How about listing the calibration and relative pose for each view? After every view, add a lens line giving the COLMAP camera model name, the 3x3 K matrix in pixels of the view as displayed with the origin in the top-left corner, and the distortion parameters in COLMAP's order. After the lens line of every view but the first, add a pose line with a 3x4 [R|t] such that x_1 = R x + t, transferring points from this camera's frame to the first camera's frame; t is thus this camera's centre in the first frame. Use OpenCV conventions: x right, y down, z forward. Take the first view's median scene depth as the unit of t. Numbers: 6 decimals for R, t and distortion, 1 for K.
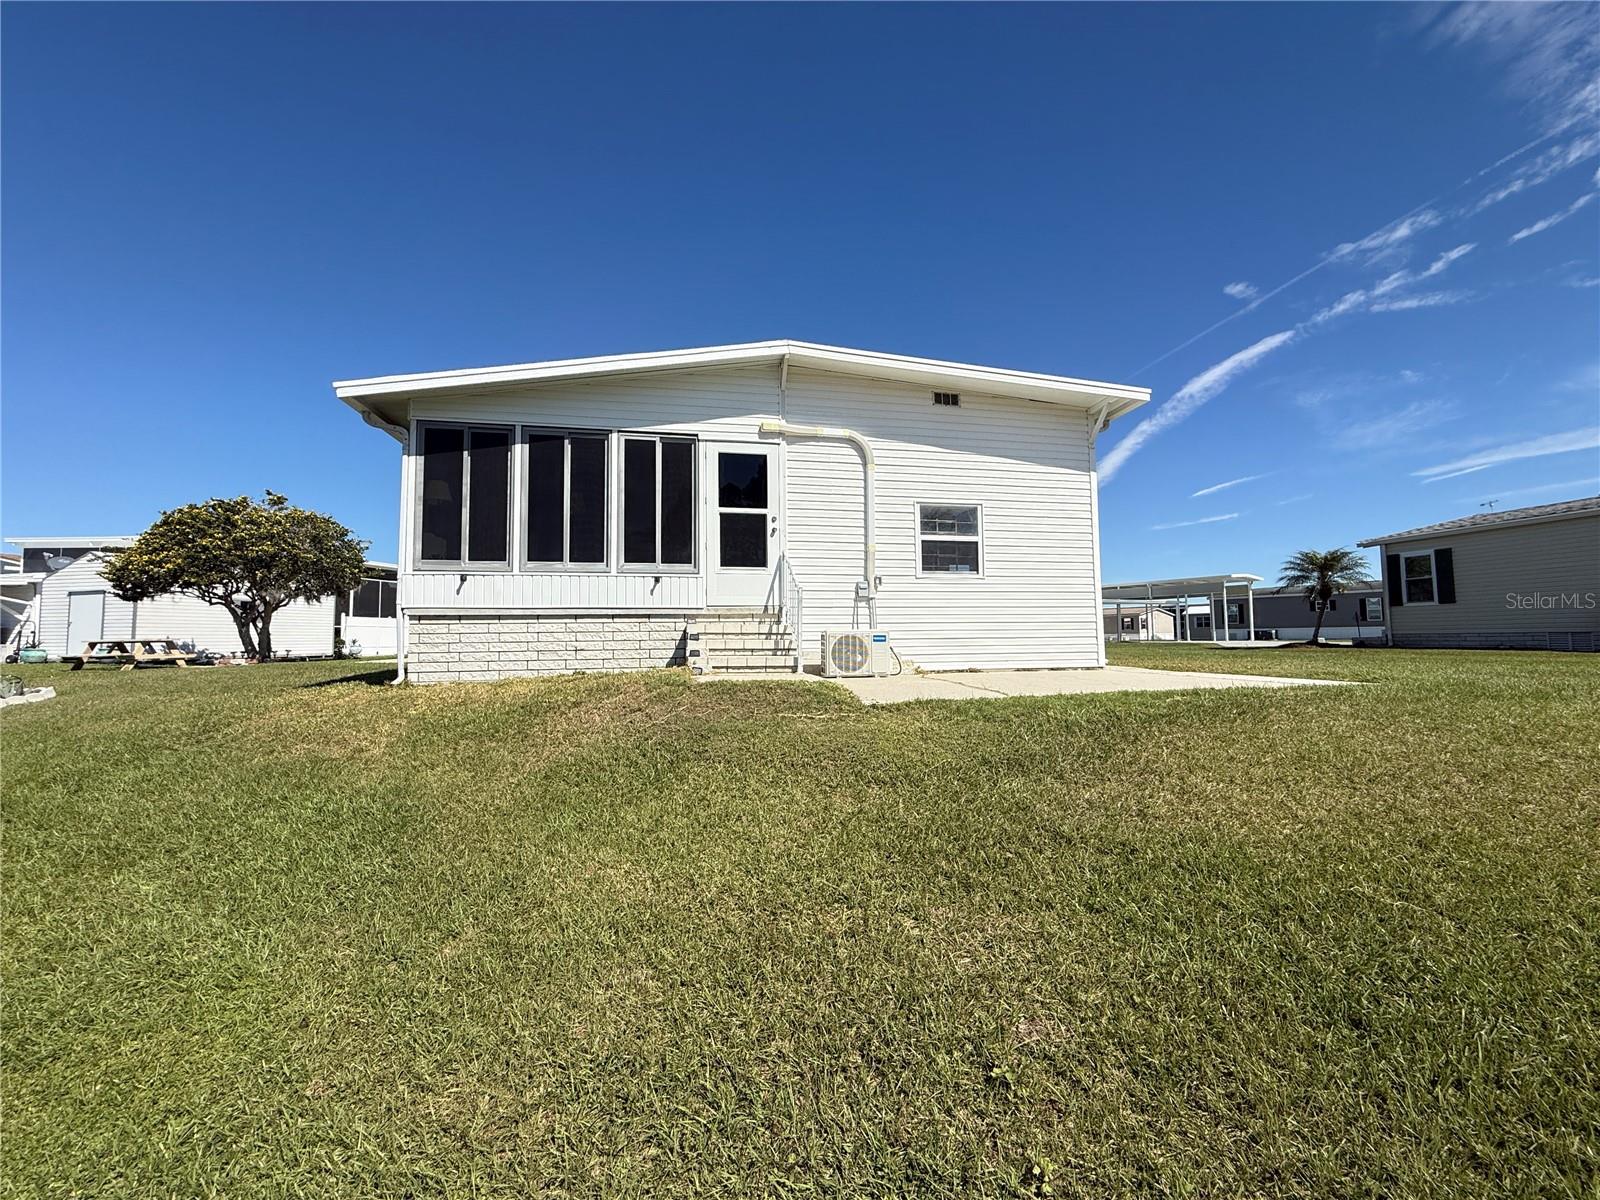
lens RADIAL K [[623.7, 0, 793.4], [0, 623.7, 605.9], [0, 0, 1]] dist [-0.003083, -0.000046]
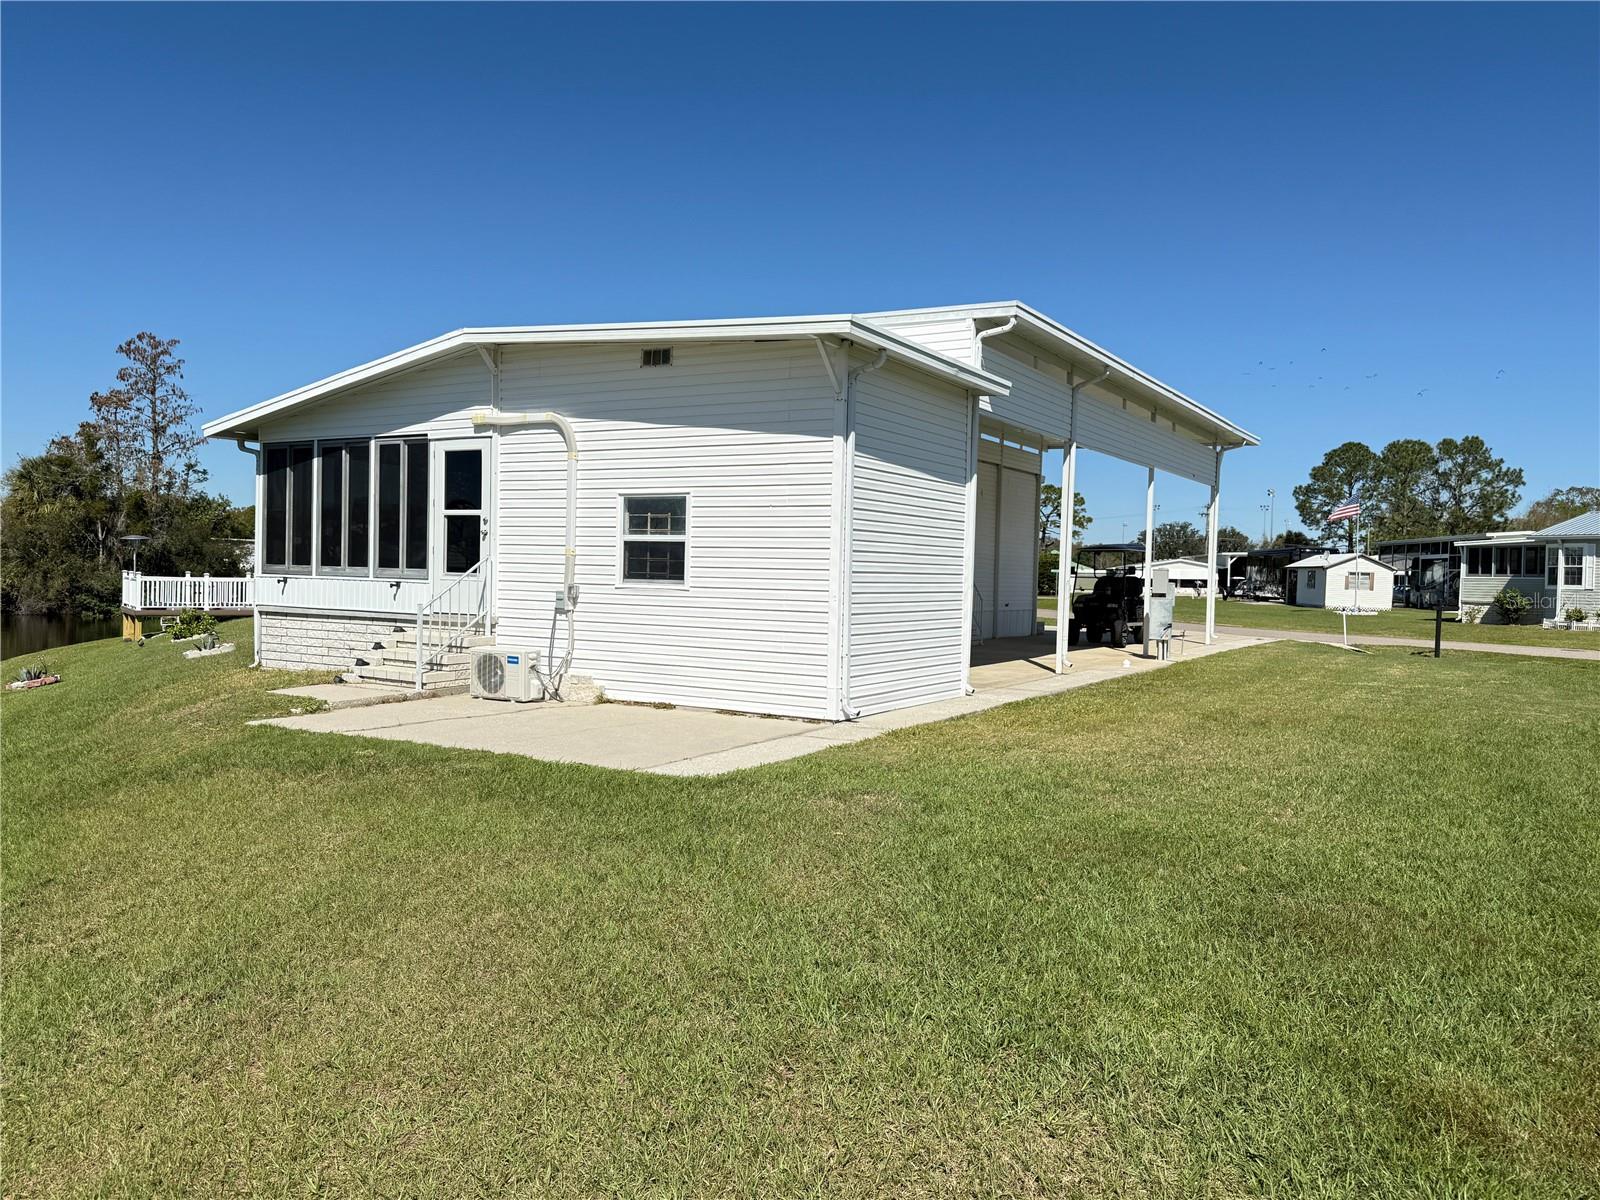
lens RADIAL K [[1174.3, 0, 822.8], [0, 1174.3, 621.8], [0, 0, 1]] dist [0.064340, -0.125247]
pose [[0.749218, 0.054790, -0.660053, 1.501560], [0.000754, 0.996501, 0.083573, -0.135889], [0.662323, -0.063112, 0.746556, 0.021204]]
